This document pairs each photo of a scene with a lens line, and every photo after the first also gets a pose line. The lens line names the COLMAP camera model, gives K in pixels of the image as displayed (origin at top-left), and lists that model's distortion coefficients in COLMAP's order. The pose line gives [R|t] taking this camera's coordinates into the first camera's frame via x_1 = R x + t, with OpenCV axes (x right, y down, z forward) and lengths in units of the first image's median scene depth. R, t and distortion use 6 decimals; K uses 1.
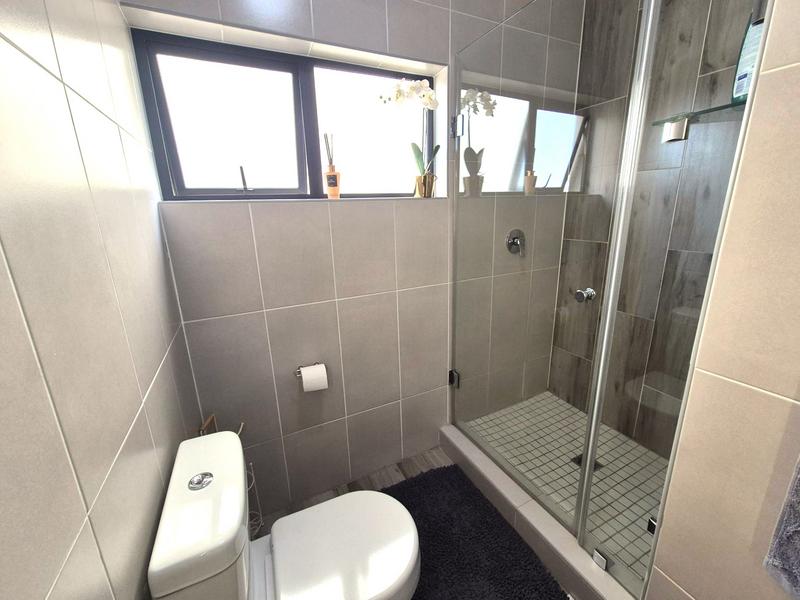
lens RADIAL K [[327.9, 0, 401.1], [0, 327.9, 295.0], [0, 0, 1]] dist [0.000935, -0.000765]
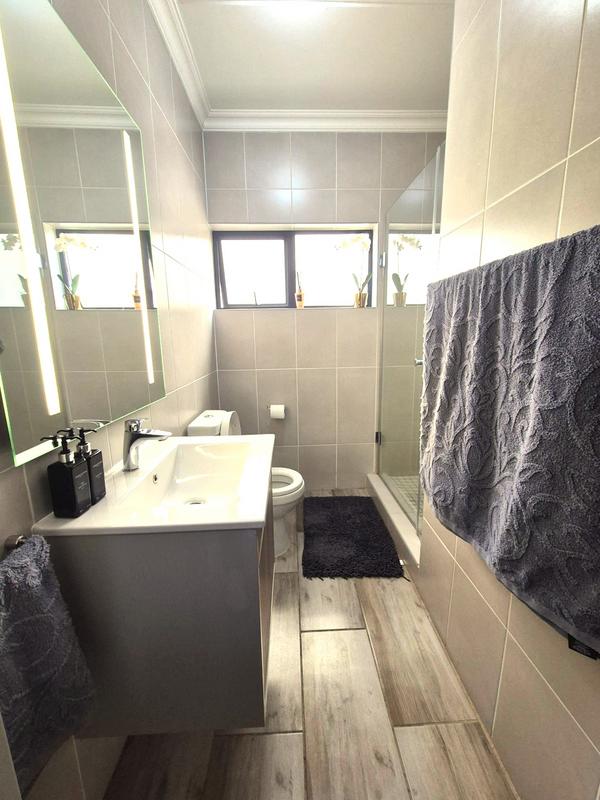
lens RADIAL K [[327.9, 0, 302.0], [0, 327.9, 400.4], [0, 0, 1]] dist [0.000935, -0.000765]
pose [[0.913701, 0.098767, -0.394203, 0.490186], [-0.114452, 0.993293, -0.016412, 0.194688], [0.389939, 0.060113, 0.918877, -0.499494]]
